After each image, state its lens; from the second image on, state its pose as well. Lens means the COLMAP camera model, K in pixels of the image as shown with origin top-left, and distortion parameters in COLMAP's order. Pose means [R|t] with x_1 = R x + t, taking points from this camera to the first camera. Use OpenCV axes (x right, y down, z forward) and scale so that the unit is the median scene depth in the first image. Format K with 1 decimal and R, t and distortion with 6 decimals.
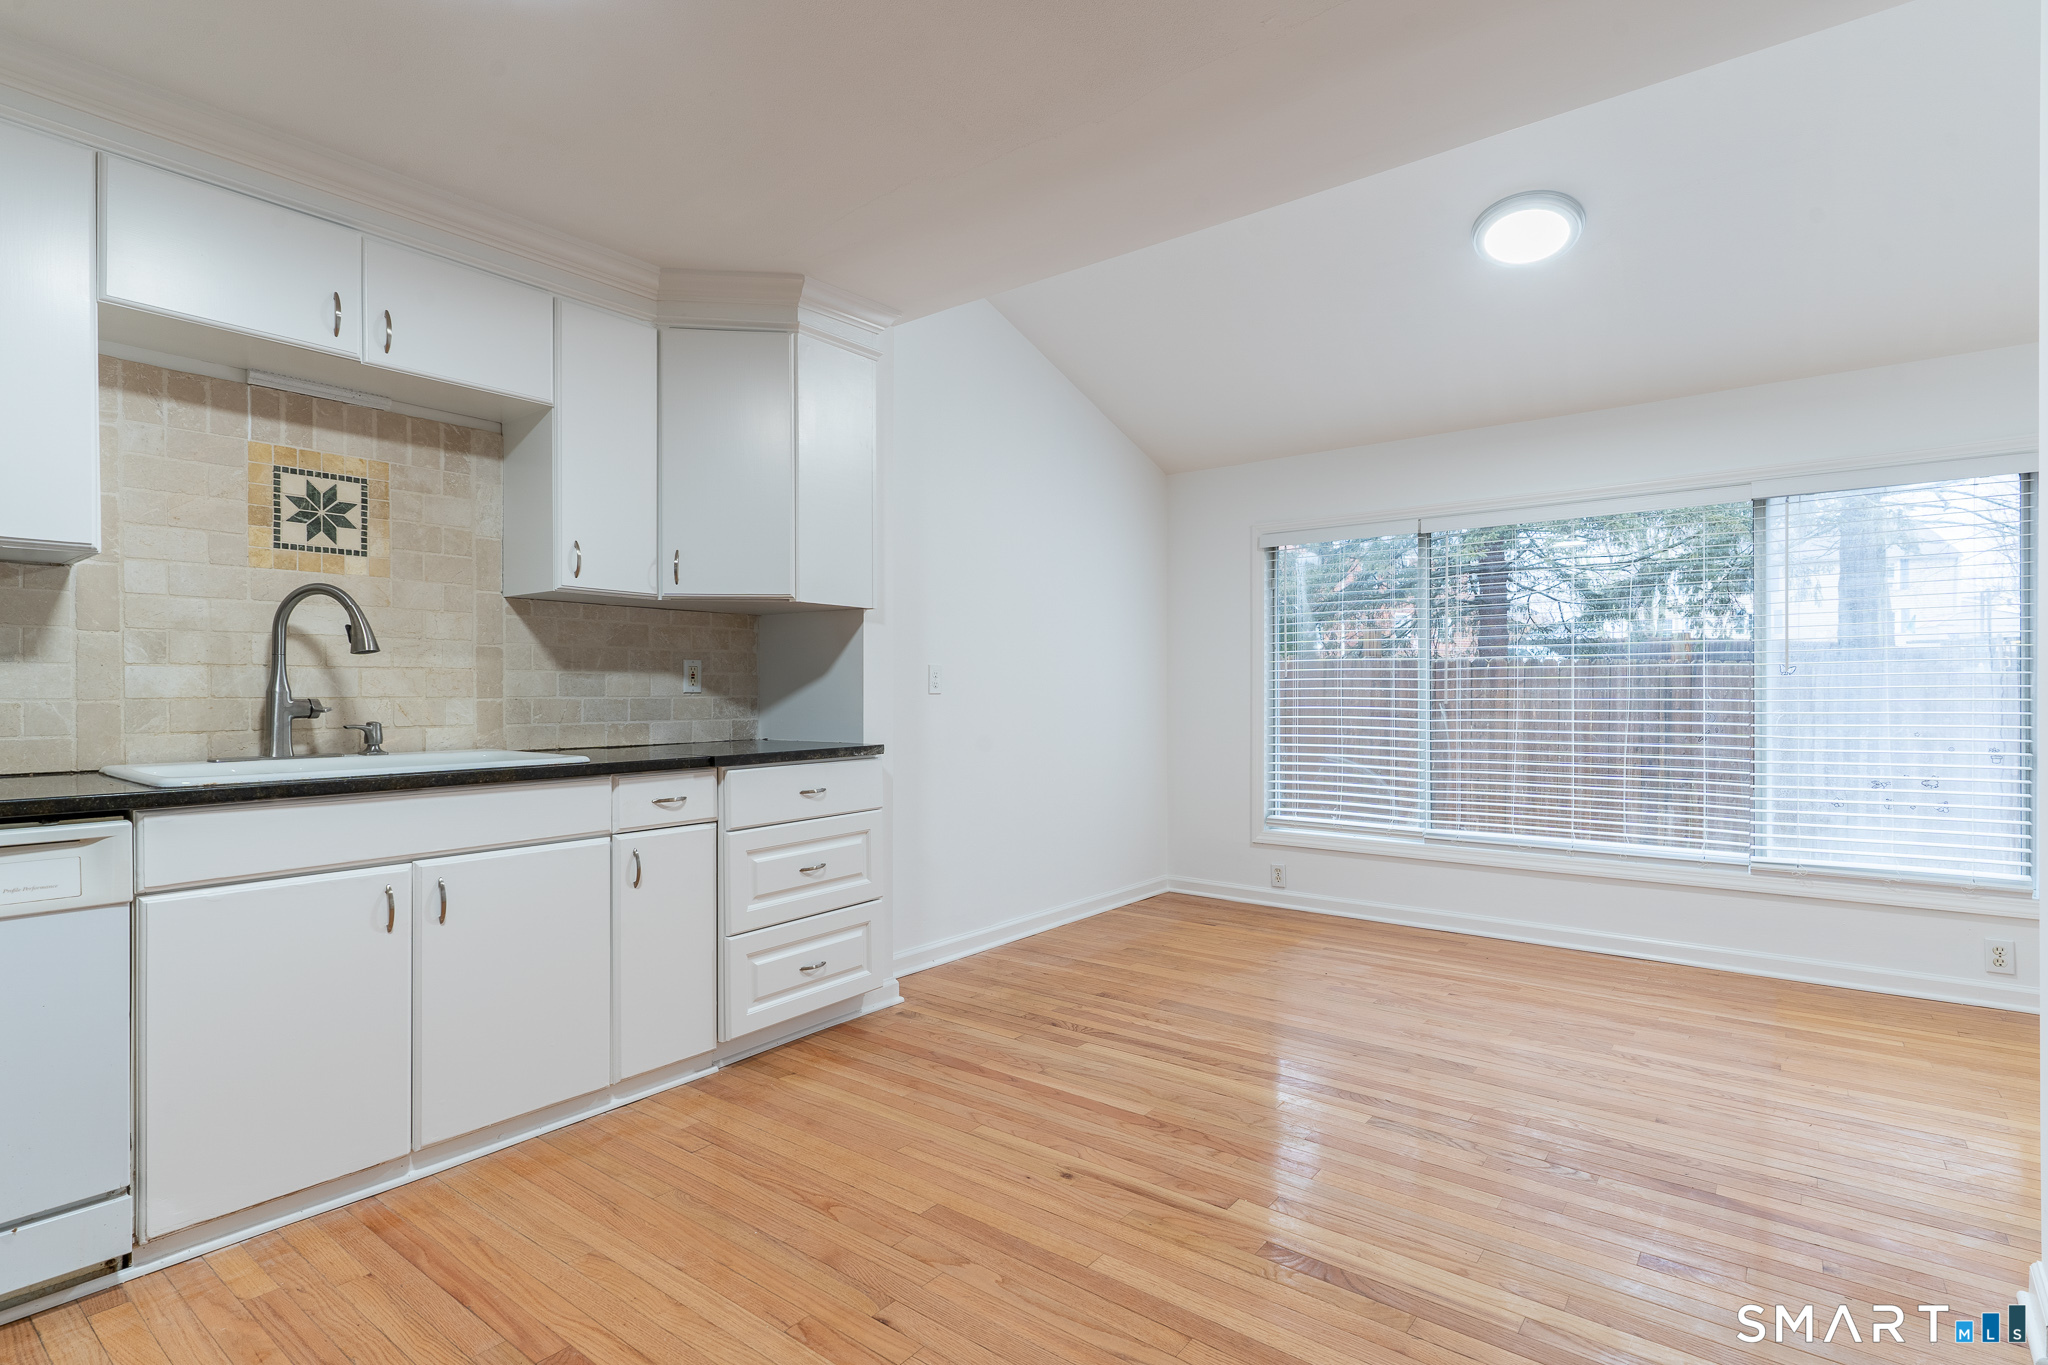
lens RADIAL K [[989.9, 0, 1045.2], [0, 989.9, 694.7], [0, 0, 1]] dist [0.009480, -0.004562]
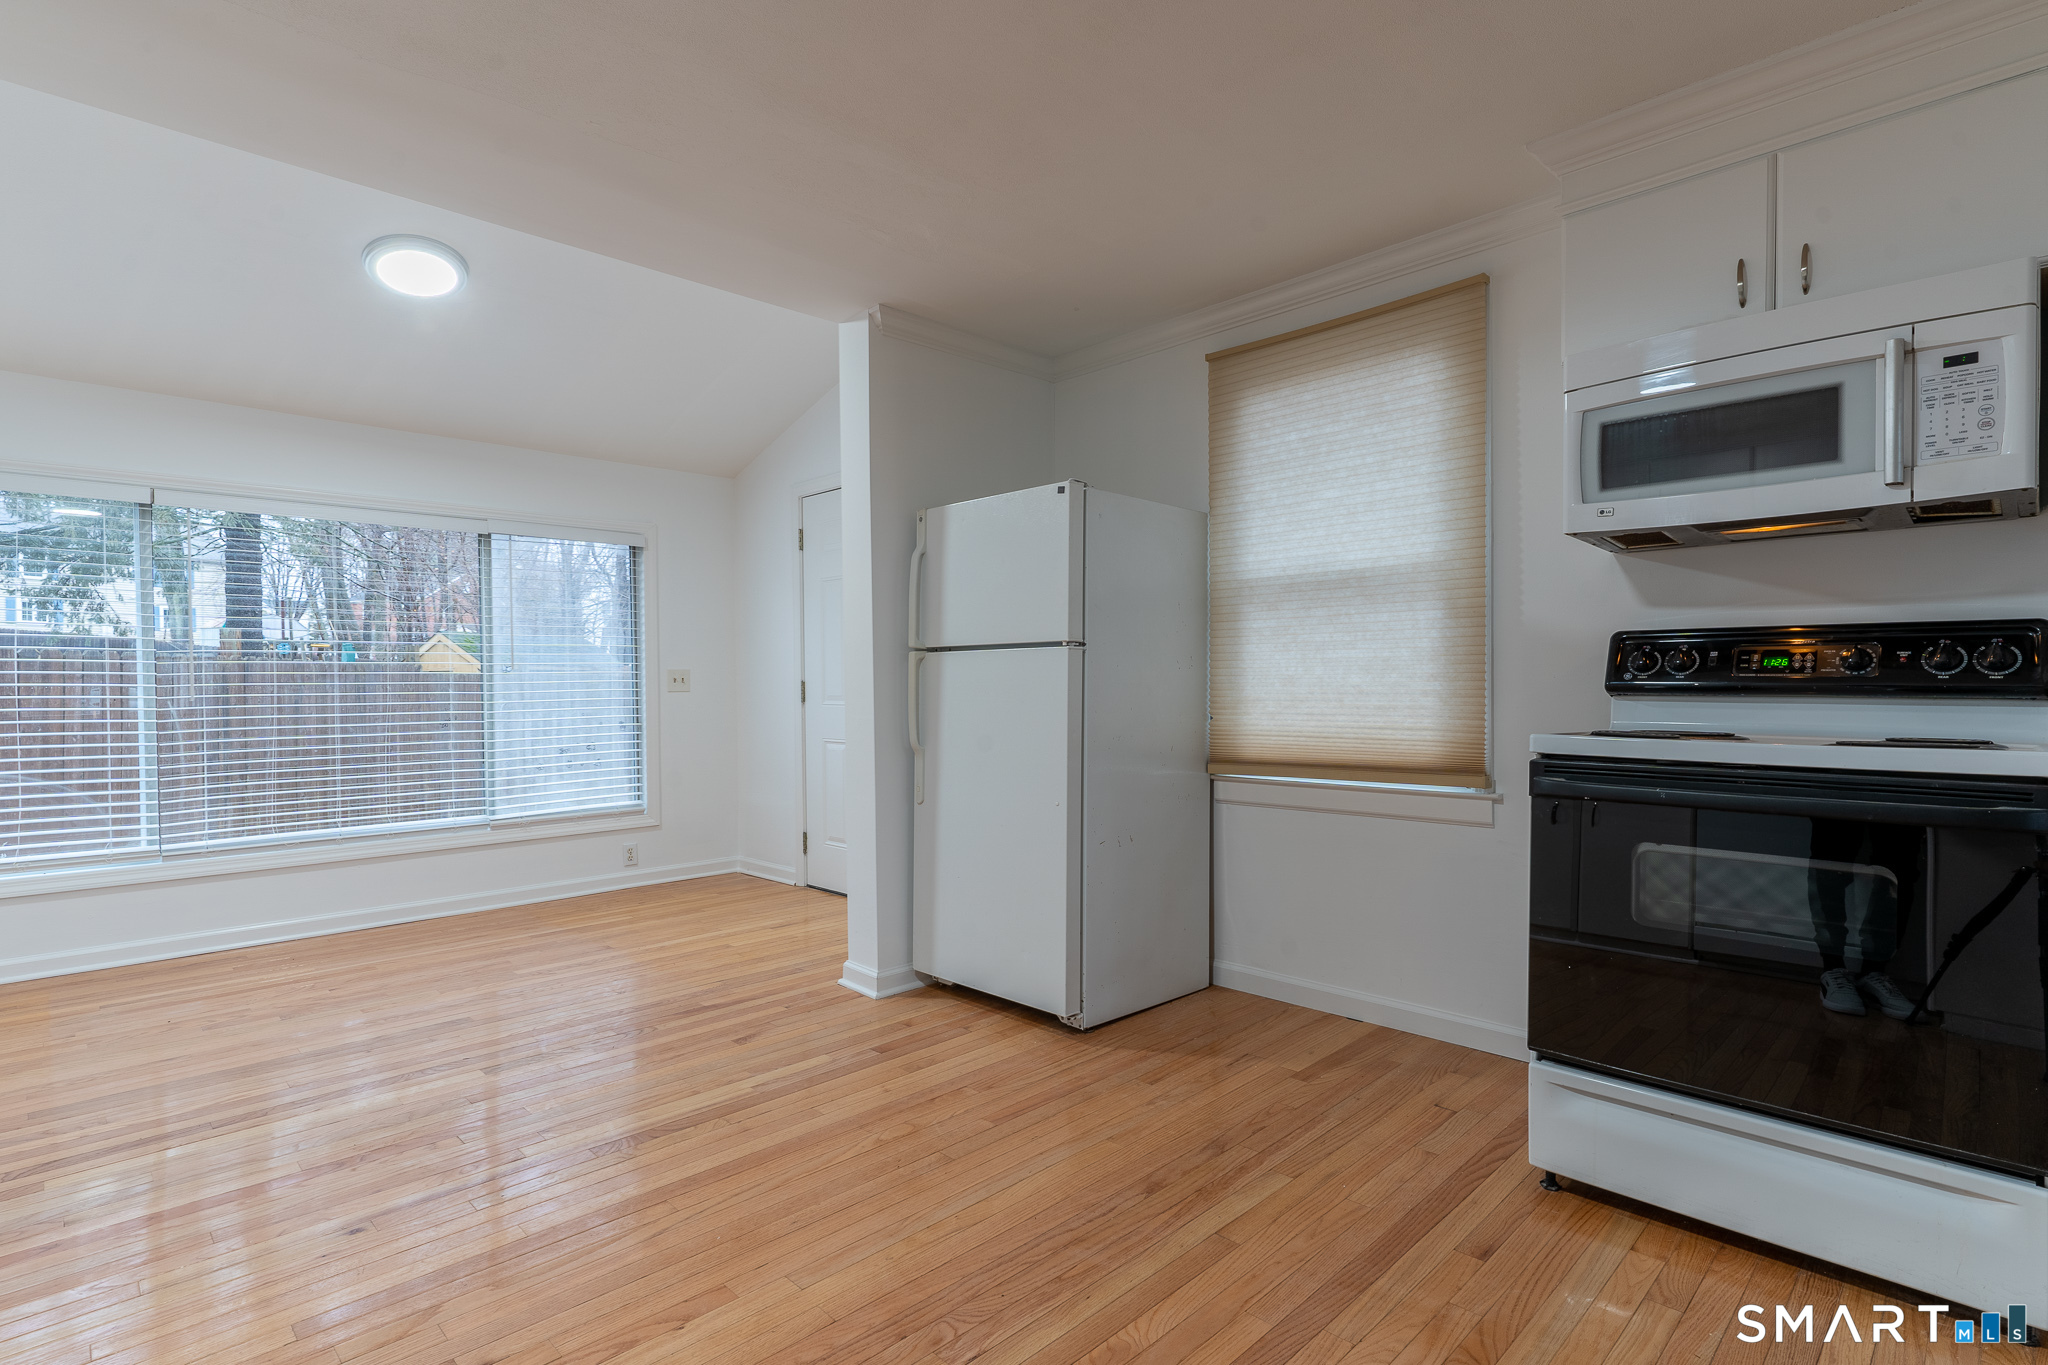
lens RADIAL K [[989.9, 0, 993.0], [0, 989.9, 693.7], [0, 0, 1]] dist [0.009480, -0.004562]
pose [[0.151752, -0.009187, 0.988376, -0.510737], [0.009465, 0.999924, 0.007841, 0.003724], [-0.988373, 0.008166, 0.151827, 0.204893]]
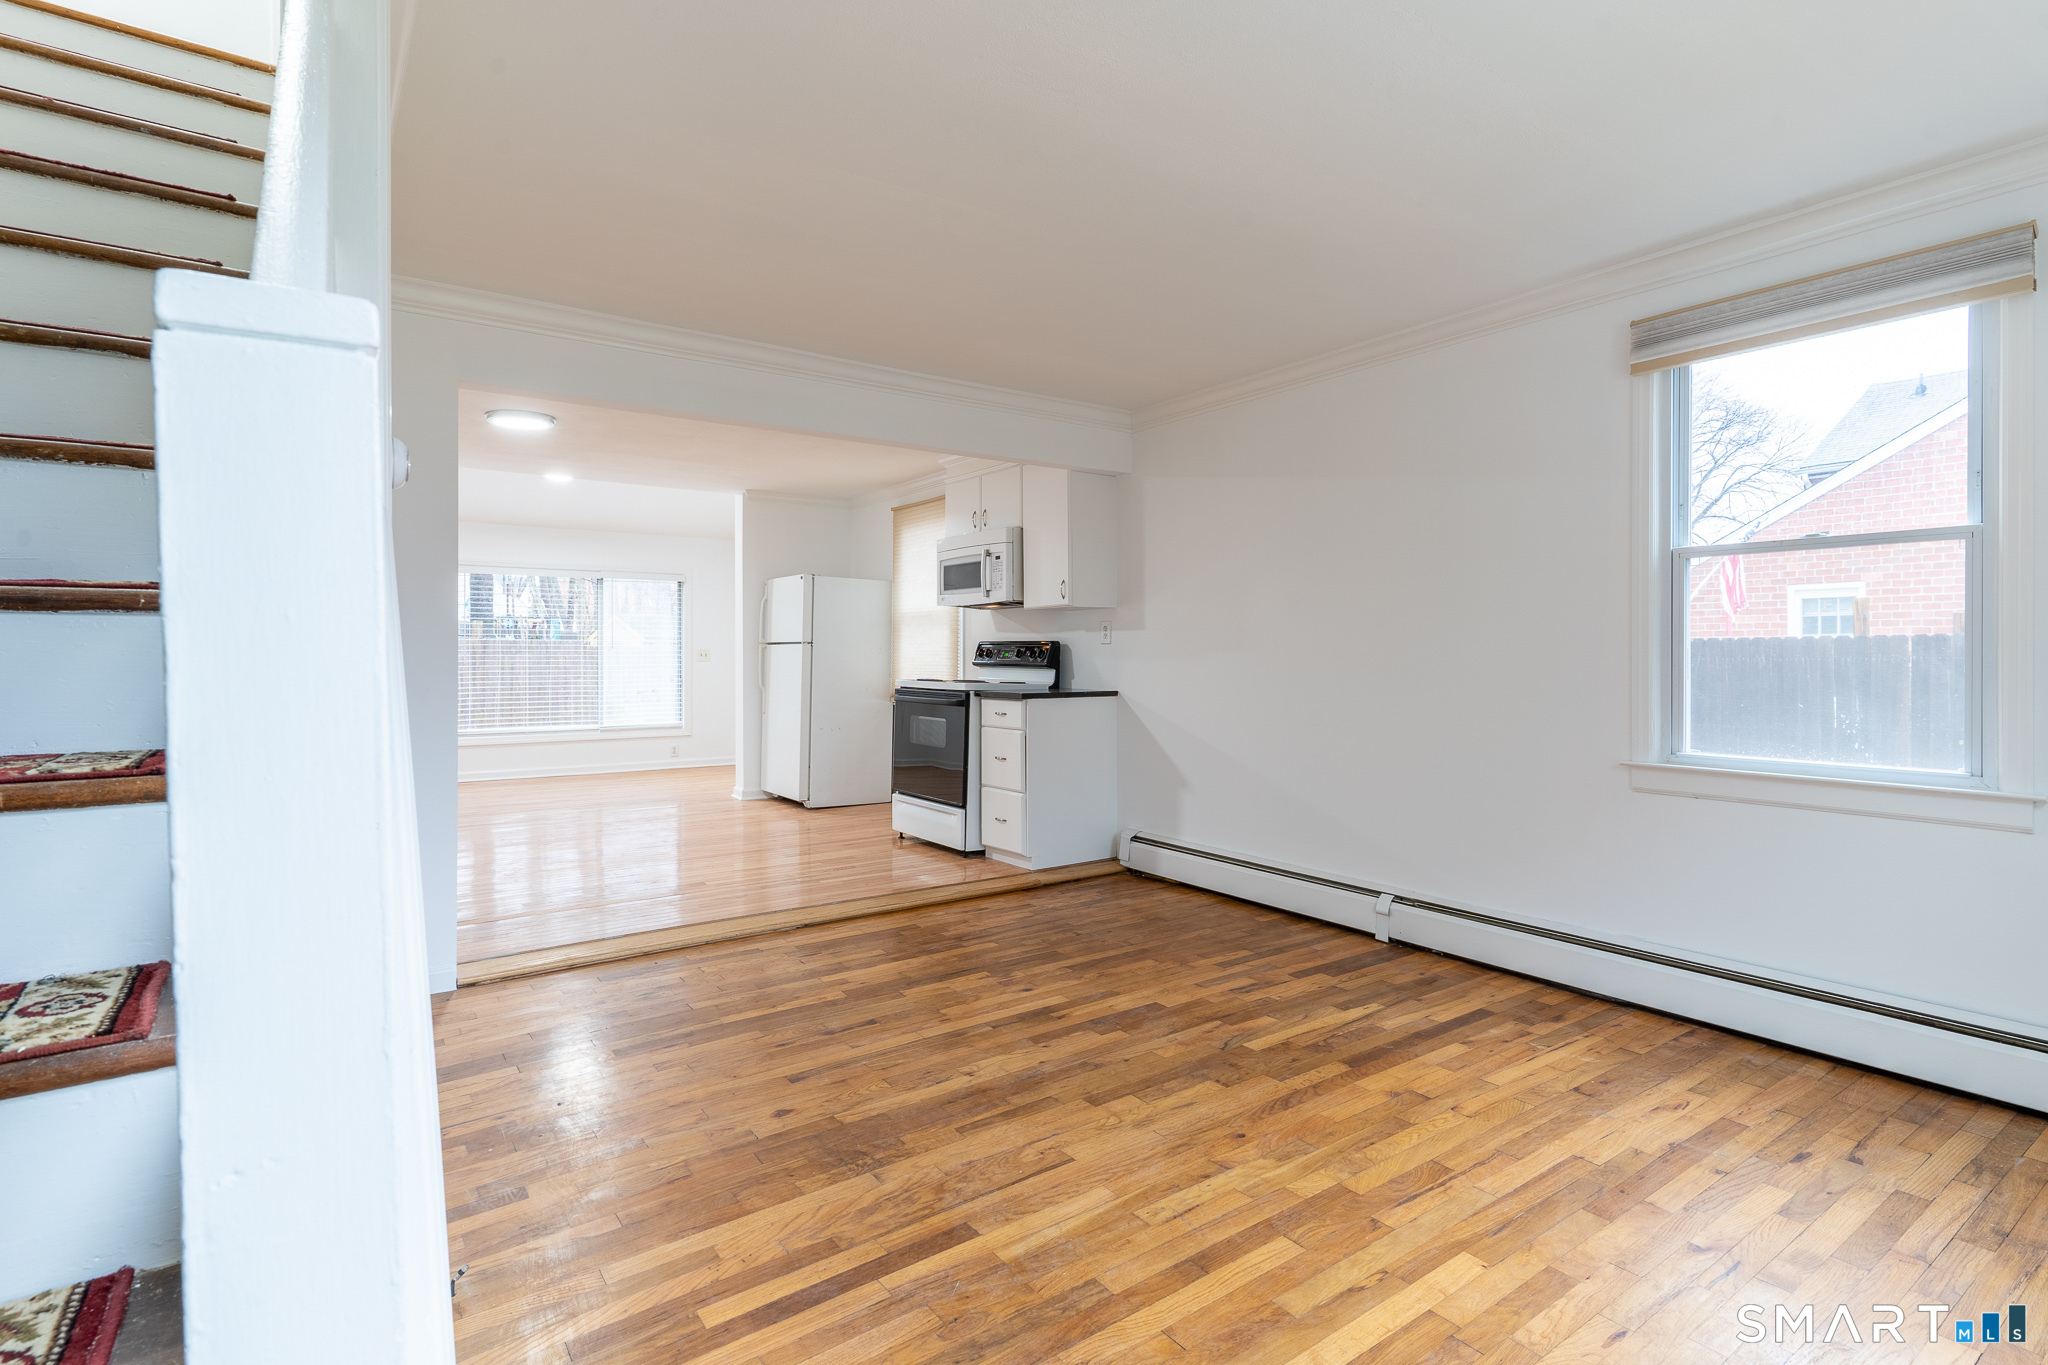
lens RADIAL K [[989.9, 0, 982.3], [0, 989.9, 656.3], [0, 0, 1]] dist [0.009480, -0.004562]
pose [[0.320057, -0.000026, 0.947398, -1.481209], [0.000421, 1.000000, -0.000114, -0.005471], [-0.947398, 0.000435, 0.320057, -0.755443]]
